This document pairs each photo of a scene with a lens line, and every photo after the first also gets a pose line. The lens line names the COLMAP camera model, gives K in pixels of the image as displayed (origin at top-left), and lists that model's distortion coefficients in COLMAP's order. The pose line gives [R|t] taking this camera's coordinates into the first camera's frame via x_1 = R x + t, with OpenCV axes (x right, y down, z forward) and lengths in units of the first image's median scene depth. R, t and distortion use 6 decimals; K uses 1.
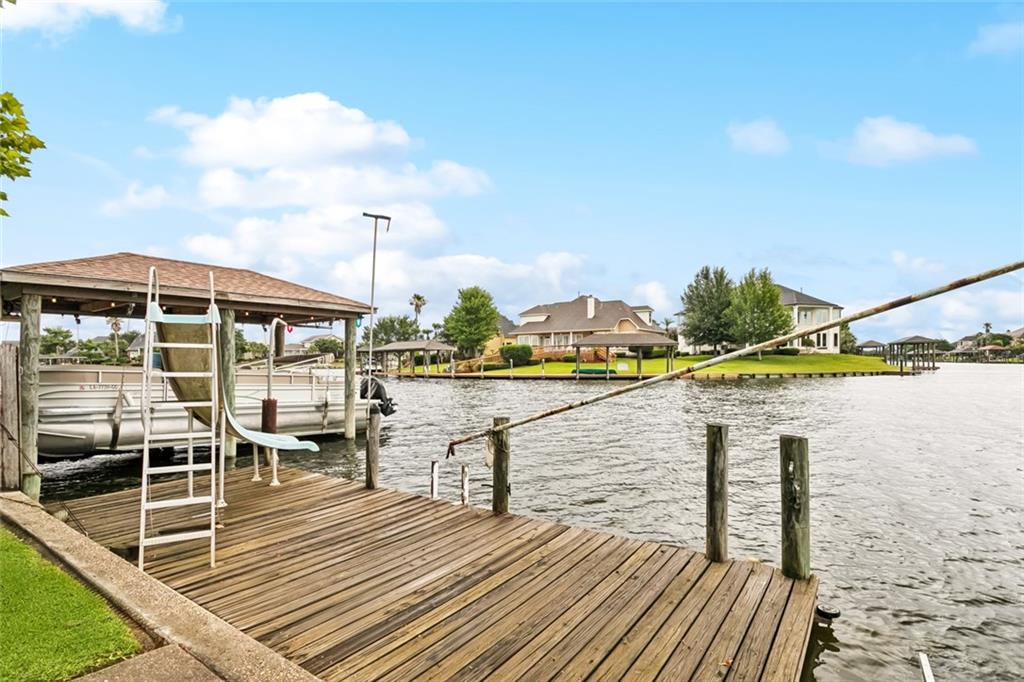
lens RADIAL K [[496.5, 0, 517.9], [0, 496.5, 368.0], [0, 0, 1]] dist [0.017375, -0.000343]
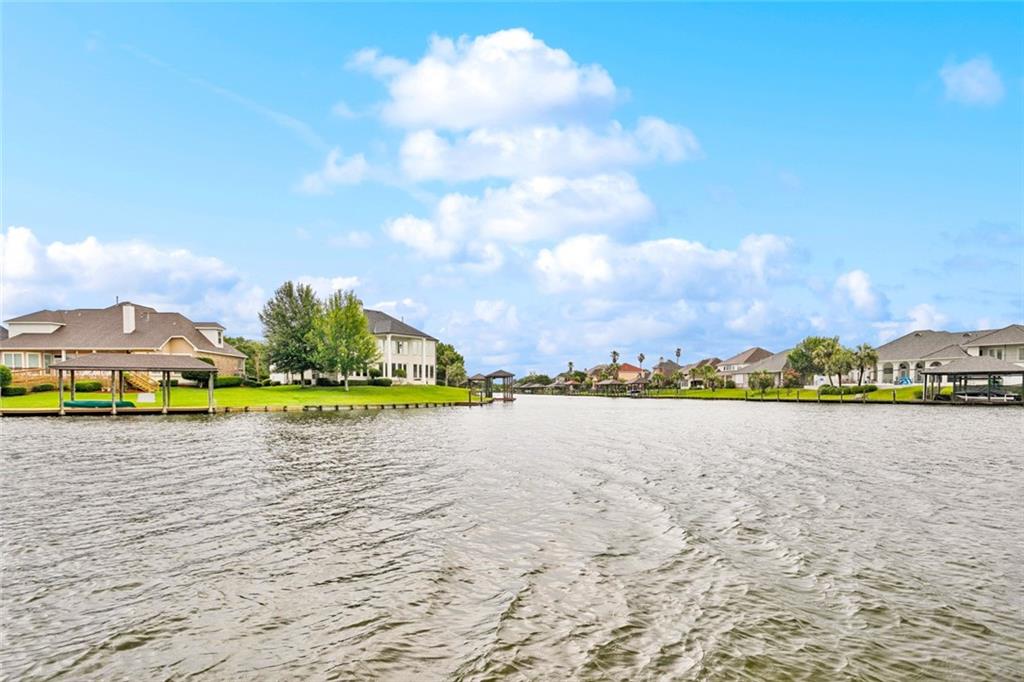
lens RADIAL K [[565.1, 0, 484.5], [0, 565.1, 417.7], [0, 0, 1]] dist [-0.002024, 0.000134]
pose [[0.825742, -0.020456, 0.563676, 0.106882], [0.003130, 0.999493, 0.031687, 0.001791], [-0.564039, -0.024401, 0.825388, -0.005725]]
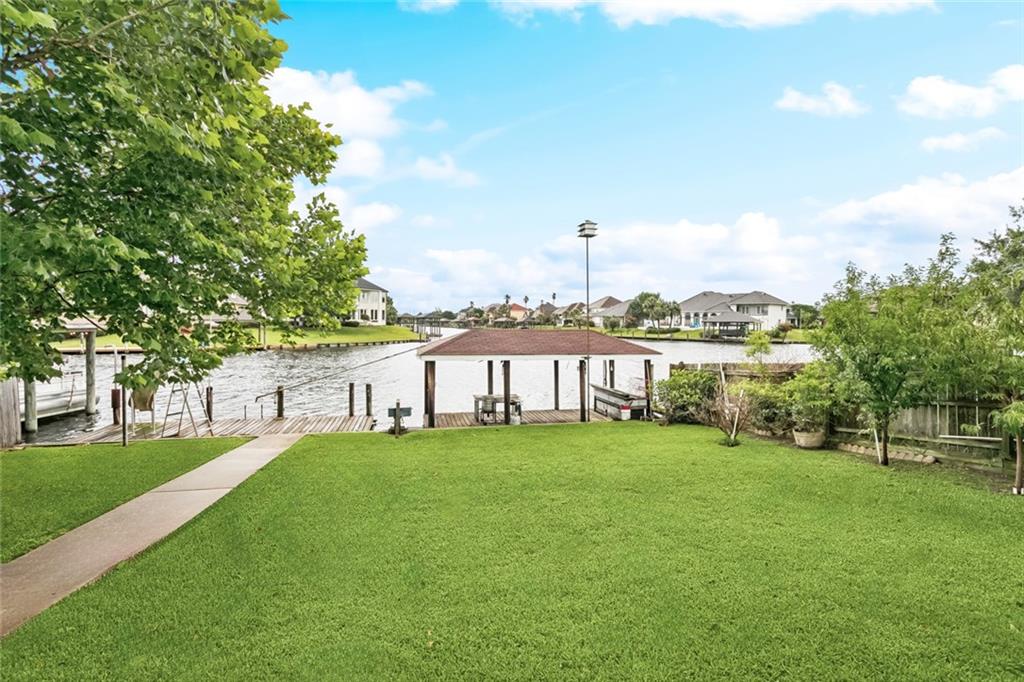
lens RADIAL K [[458.6, 0, 512.0], [0, 458.6, 341.0], [0, 0, 1]] dist [0.017301, 0.000019]
pose [[0.669109, -0.009979, 0.743097, -0.077721], [-0.006553, 0.999792, 0.019327, -0.015952], [-0.743135, -0.017801, 0.668904, -0.127512]]
